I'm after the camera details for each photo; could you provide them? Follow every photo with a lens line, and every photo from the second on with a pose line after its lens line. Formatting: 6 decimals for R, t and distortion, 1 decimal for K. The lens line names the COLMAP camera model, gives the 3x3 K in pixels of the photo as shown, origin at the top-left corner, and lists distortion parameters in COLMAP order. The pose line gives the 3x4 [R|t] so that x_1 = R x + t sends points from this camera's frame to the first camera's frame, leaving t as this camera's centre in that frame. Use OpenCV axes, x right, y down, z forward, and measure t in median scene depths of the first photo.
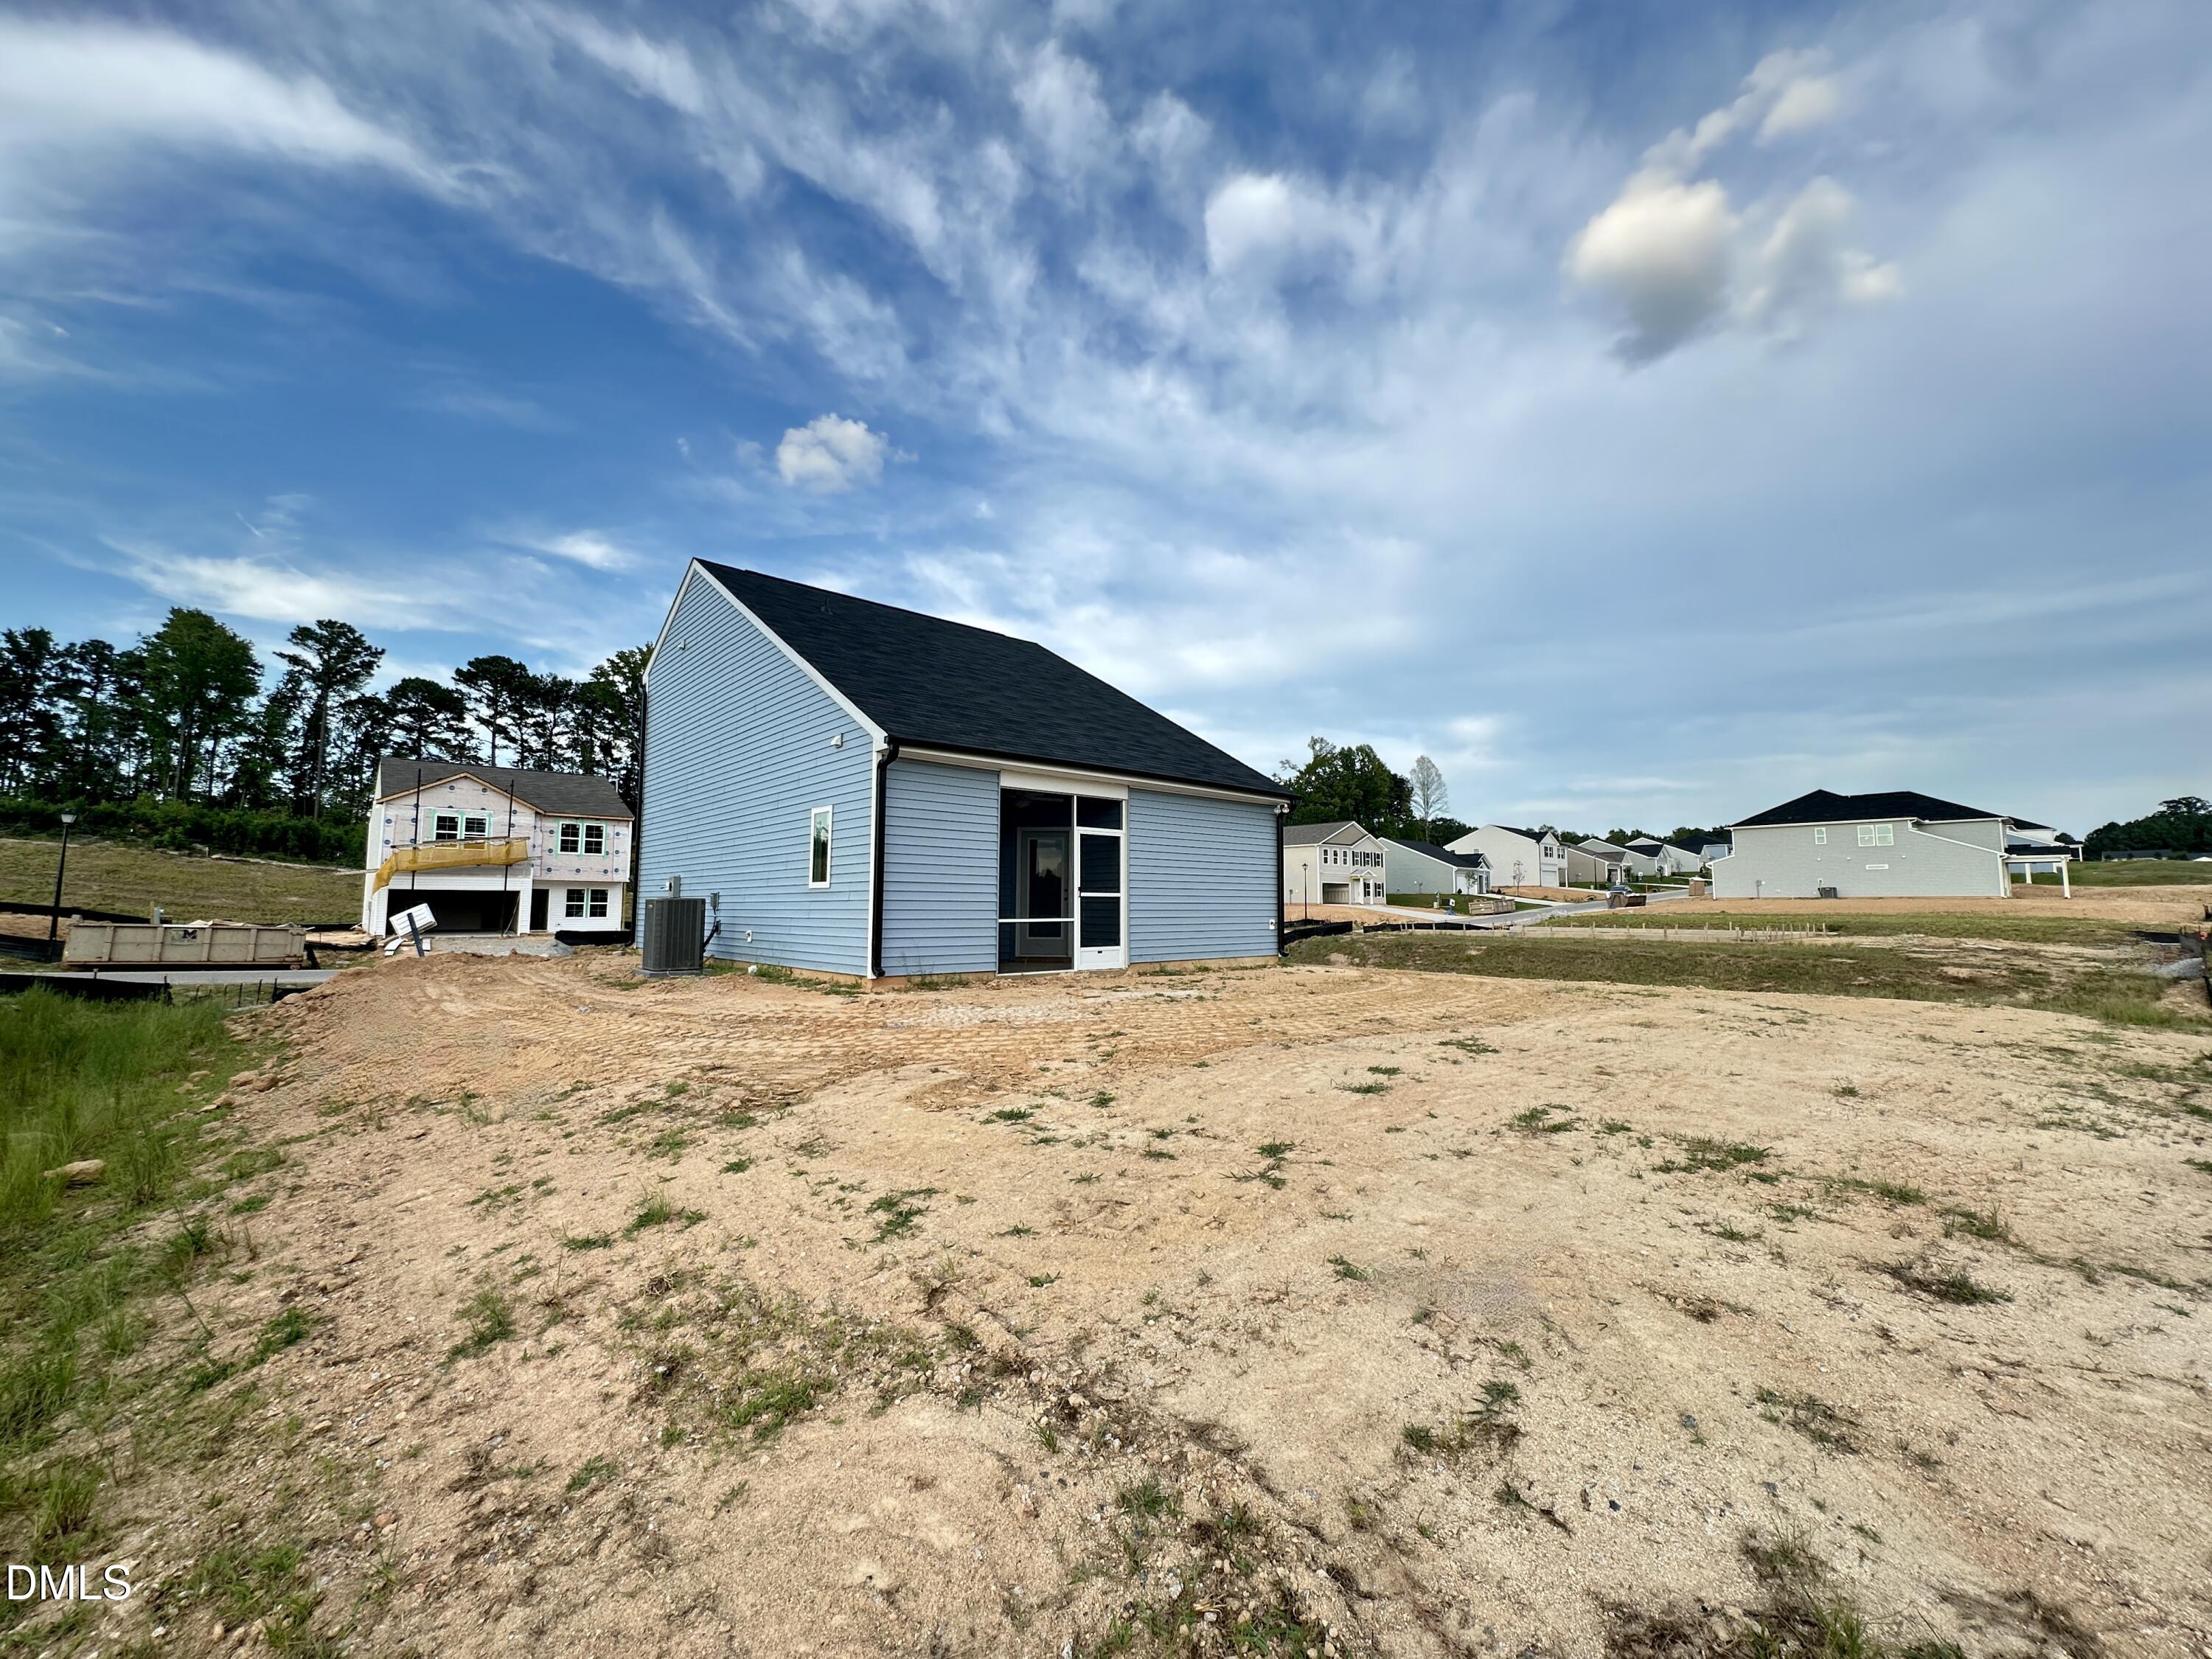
lens RADIAL K [[882.3, 0, 1116.1], [0, 882.3, 832.5], [0, 0, 1]] dist [0.007787, 0.000387]
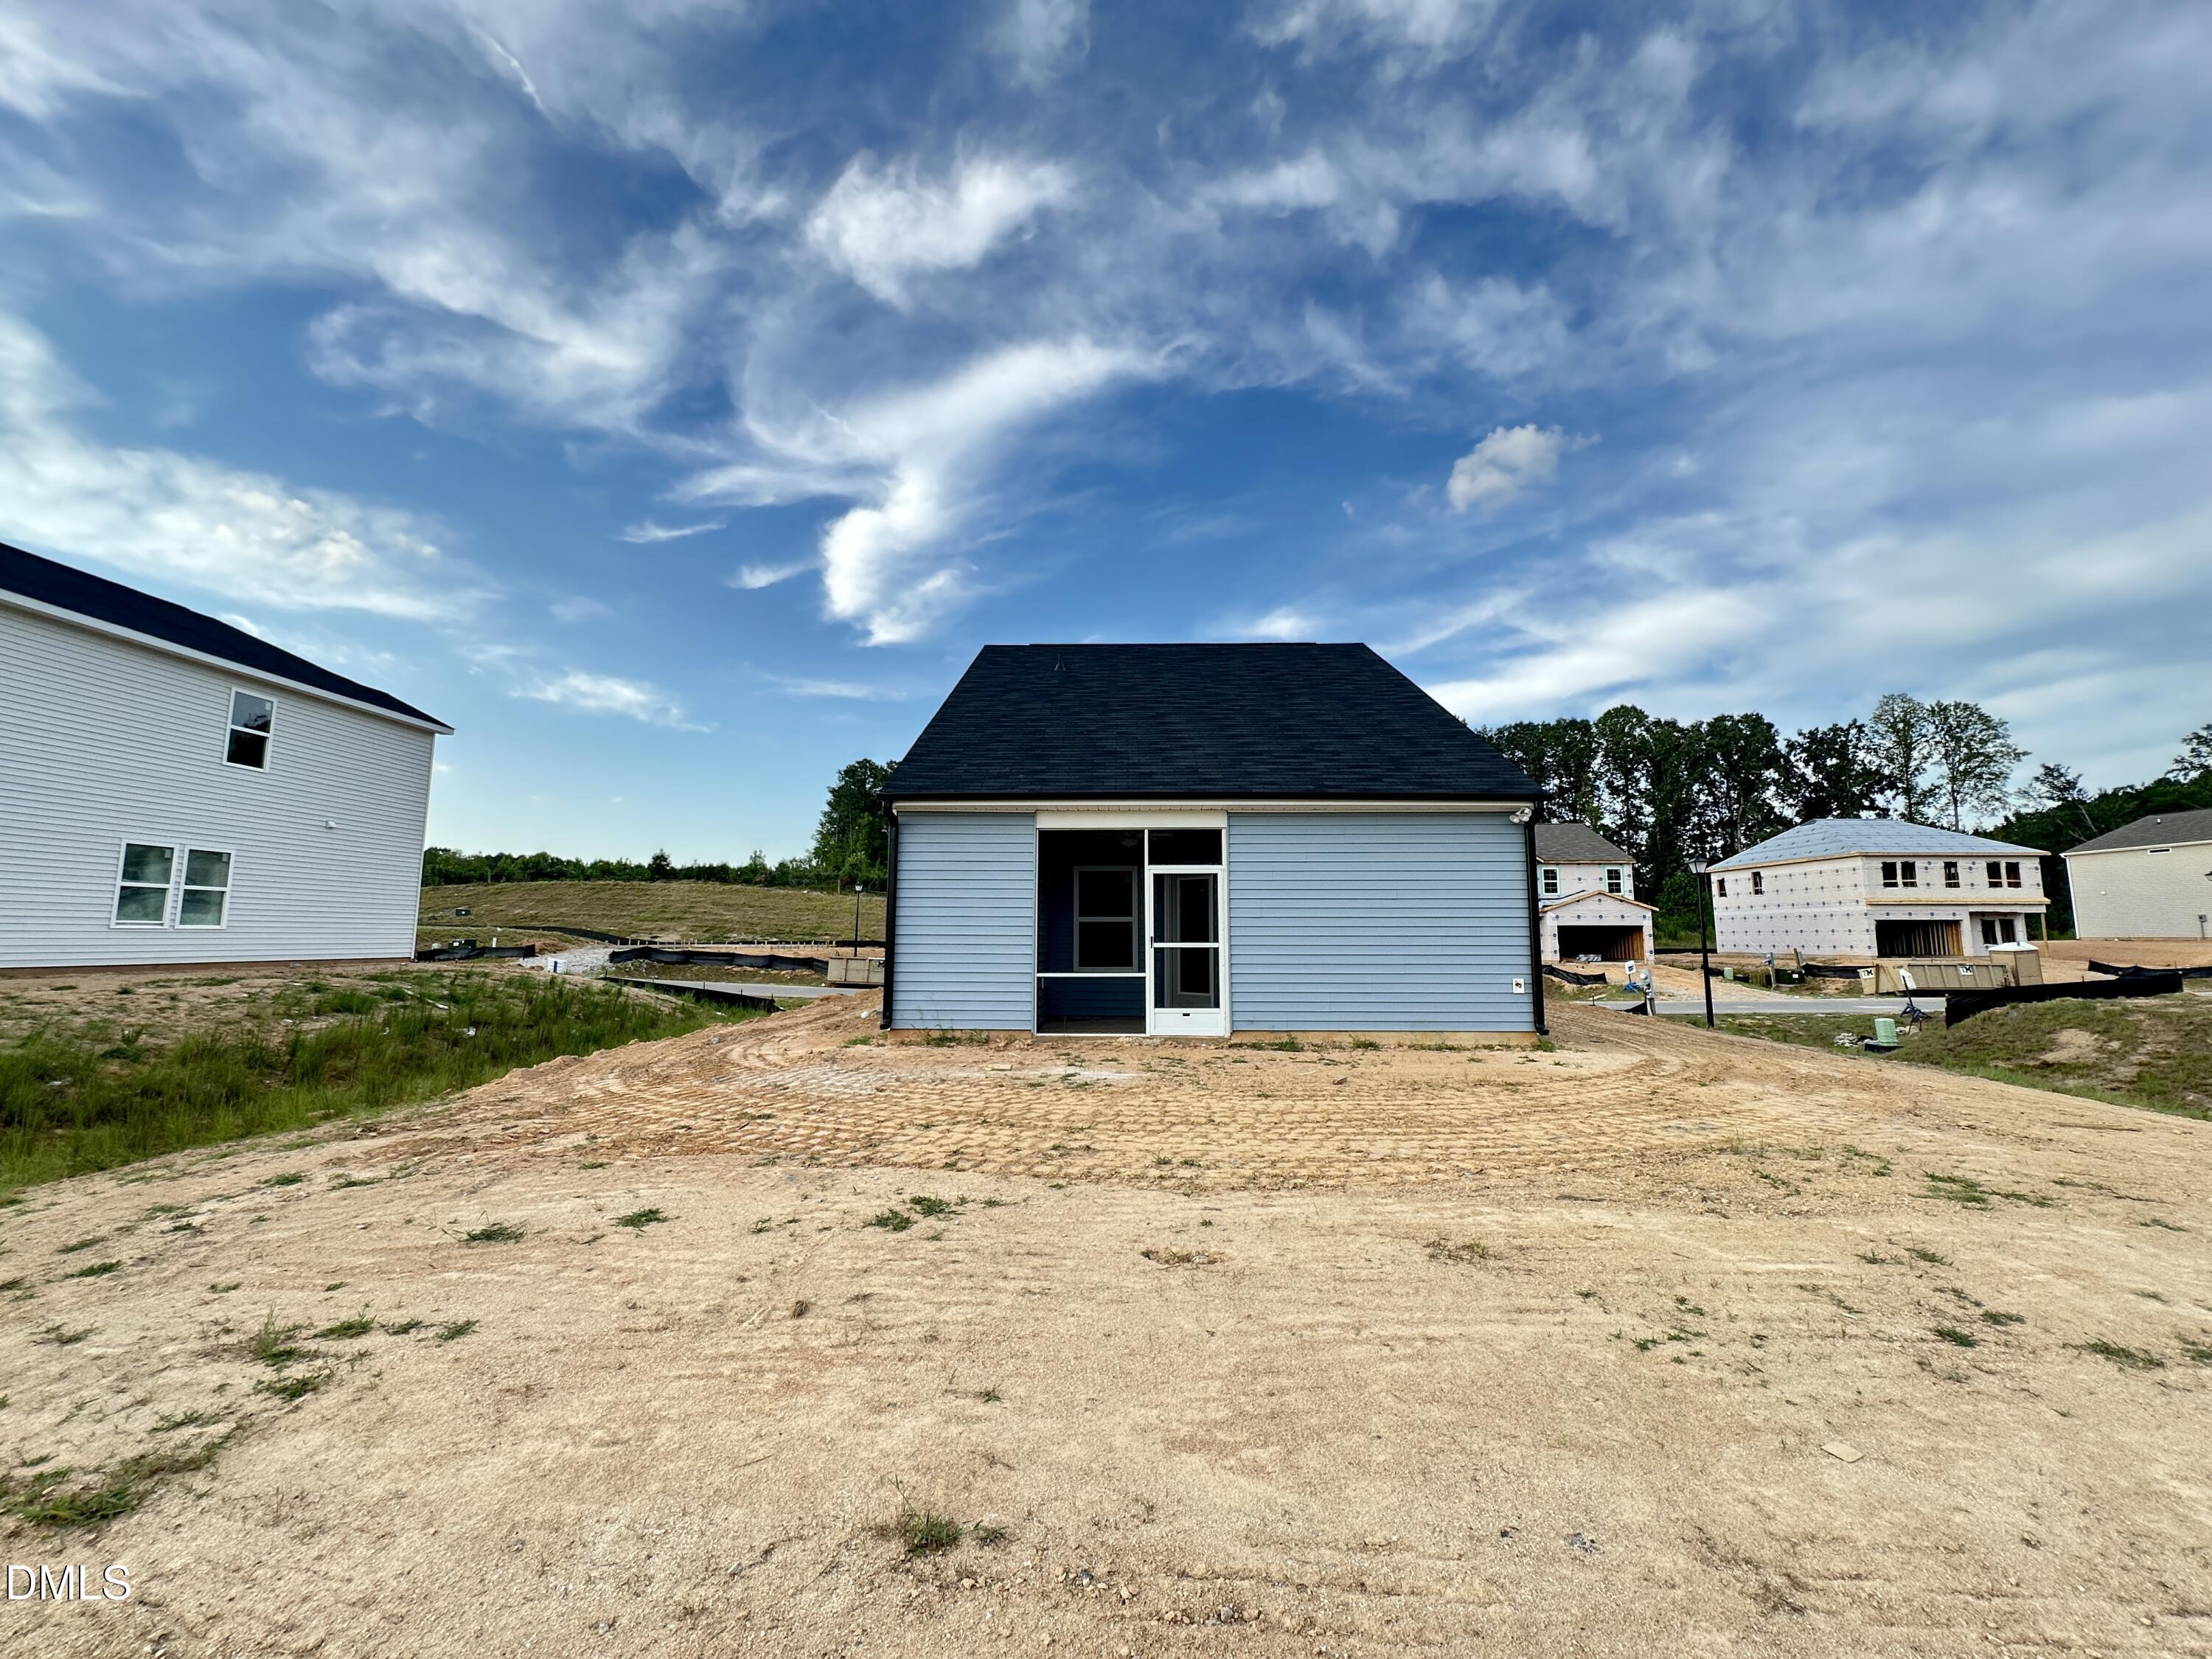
lens RADIAL K [[891.0, 0, 1104.8], [0, 891.0, 857.3], [0, 0, 1]] dist [0.002860, -0.000227]
pose [[0.734585, -0.061285, -0.675744, 0.509466], [0.056177, 0.997987, -0.029442, 0.008141], [0.676188, -0.016333, 0.736548, 0.338101]]
